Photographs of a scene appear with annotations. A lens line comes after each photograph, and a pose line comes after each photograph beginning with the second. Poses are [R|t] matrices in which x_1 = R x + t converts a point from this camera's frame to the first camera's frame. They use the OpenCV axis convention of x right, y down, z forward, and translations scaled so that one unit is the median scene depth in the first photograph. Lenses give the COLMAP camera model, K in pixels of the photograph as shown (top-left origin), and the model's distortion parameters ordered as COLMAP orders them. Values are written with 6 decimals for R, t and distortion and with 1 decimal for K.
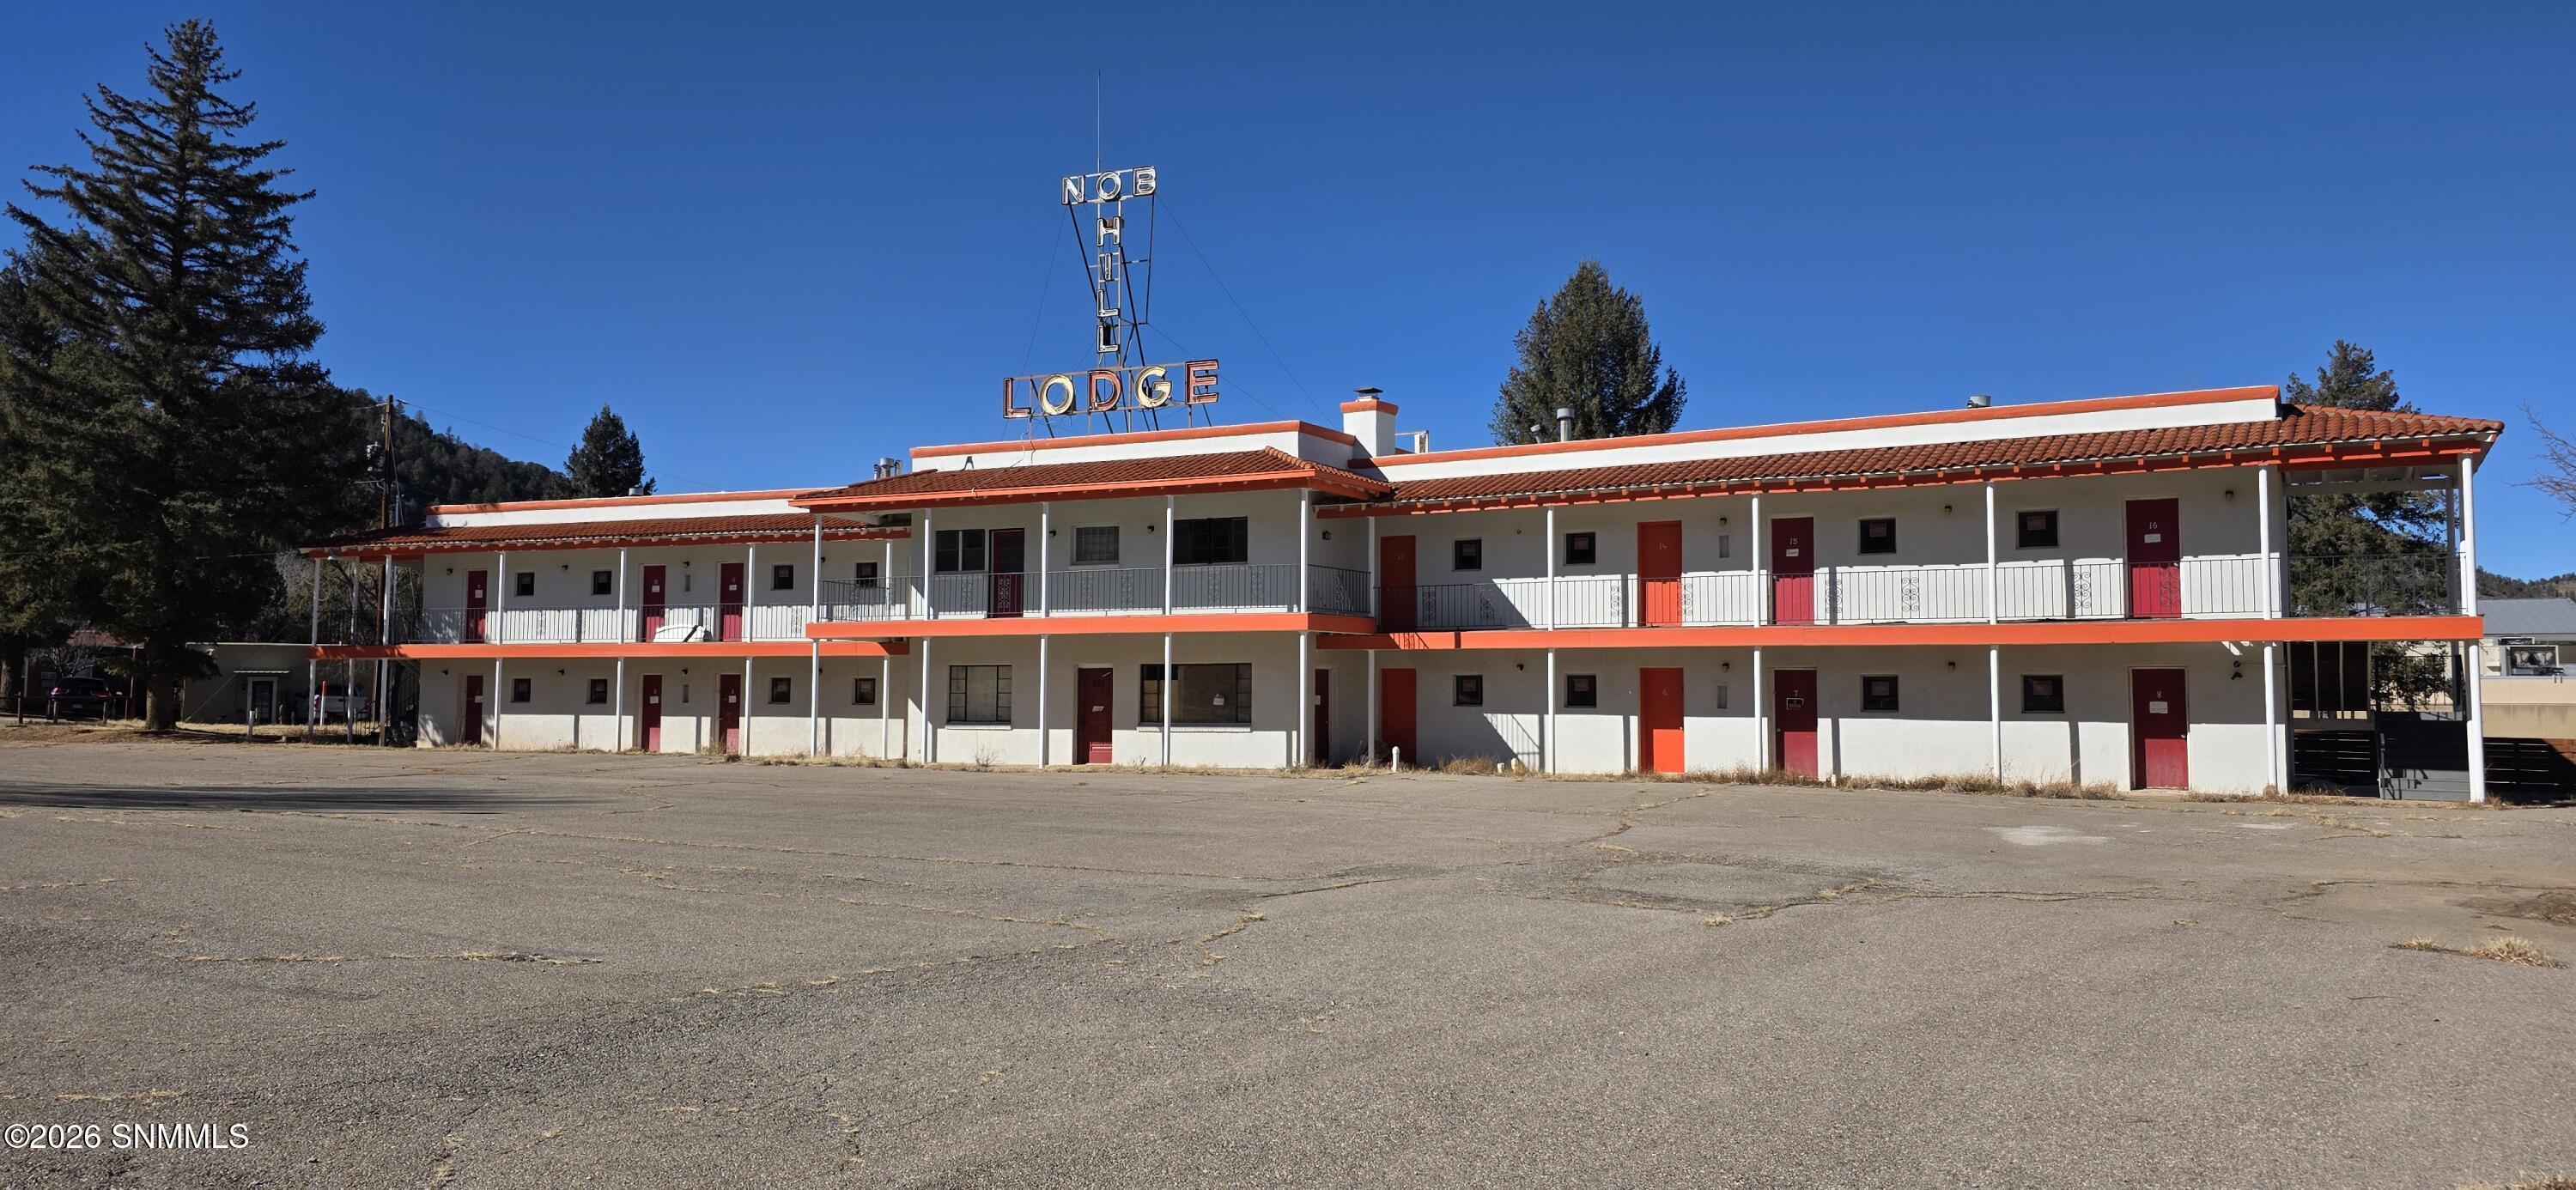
lens RADIAL K [[1924.0, 0, 1270.8], [0, 1924.0, 587.9], [0, 0, 1]] dist [0.047599, -0.004906]
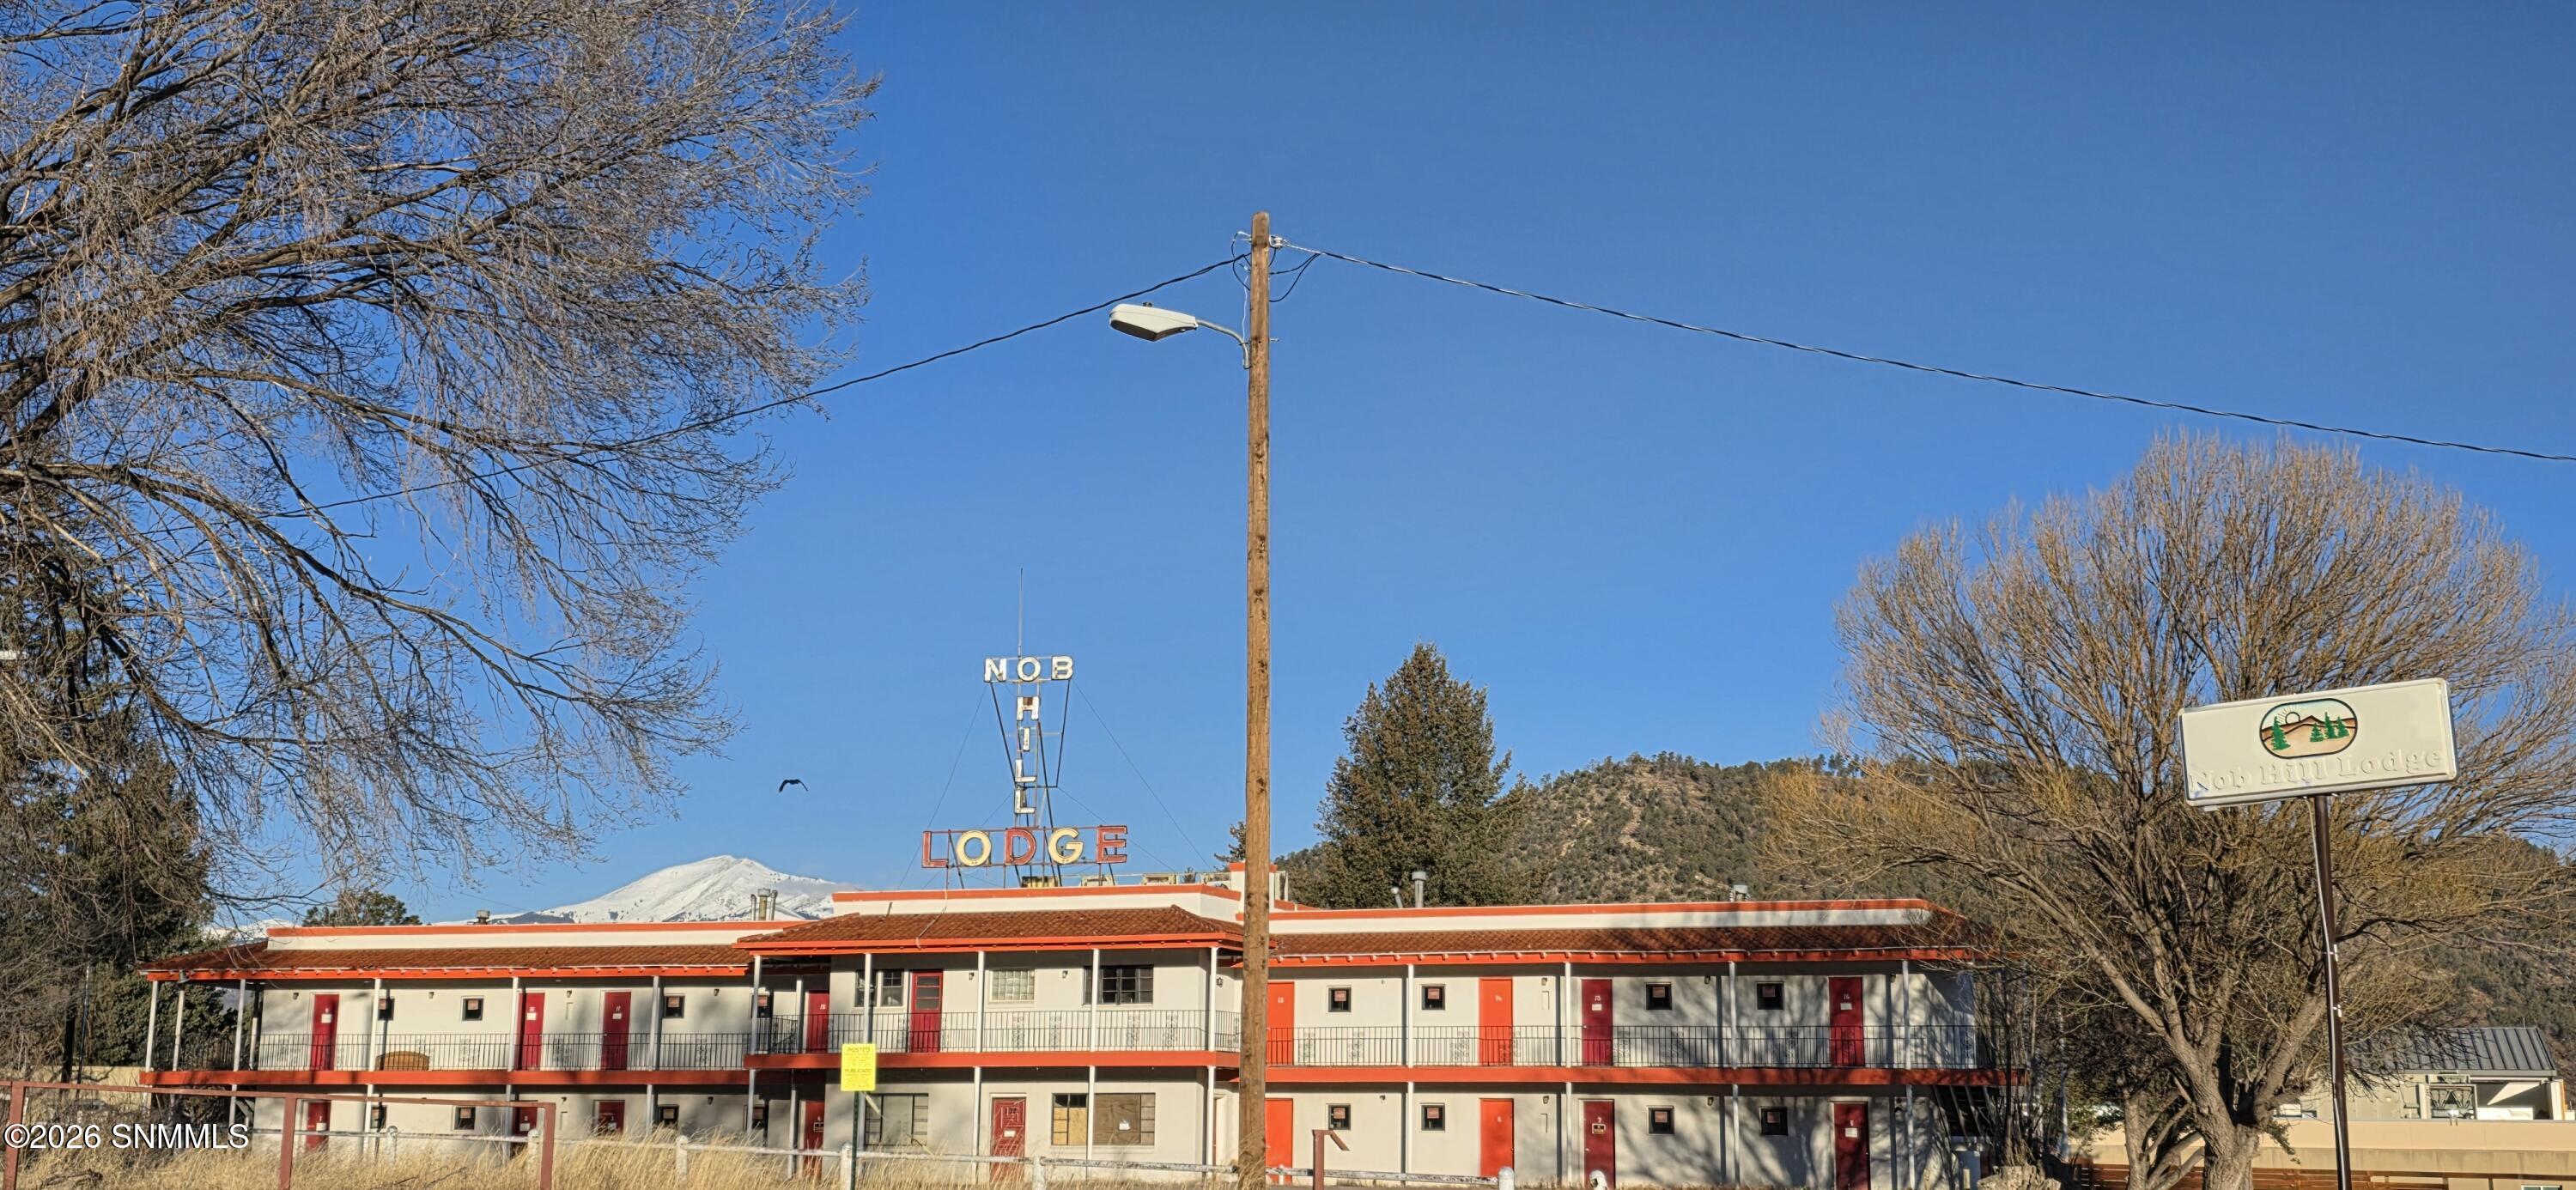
lens RADIAL K [[3042.5, 0, 1381.8], [0, 3042.5, 529.6], [0, 0, 1]] dist [0.153460, -0.299606]
pose [[0.986937, 0.034189, 0.157438, -0.162493], [-0.011938, 0.990057, -0.140162, -0.036878], [-0.160664, 0.136452, 0.977532, -0.813678]]
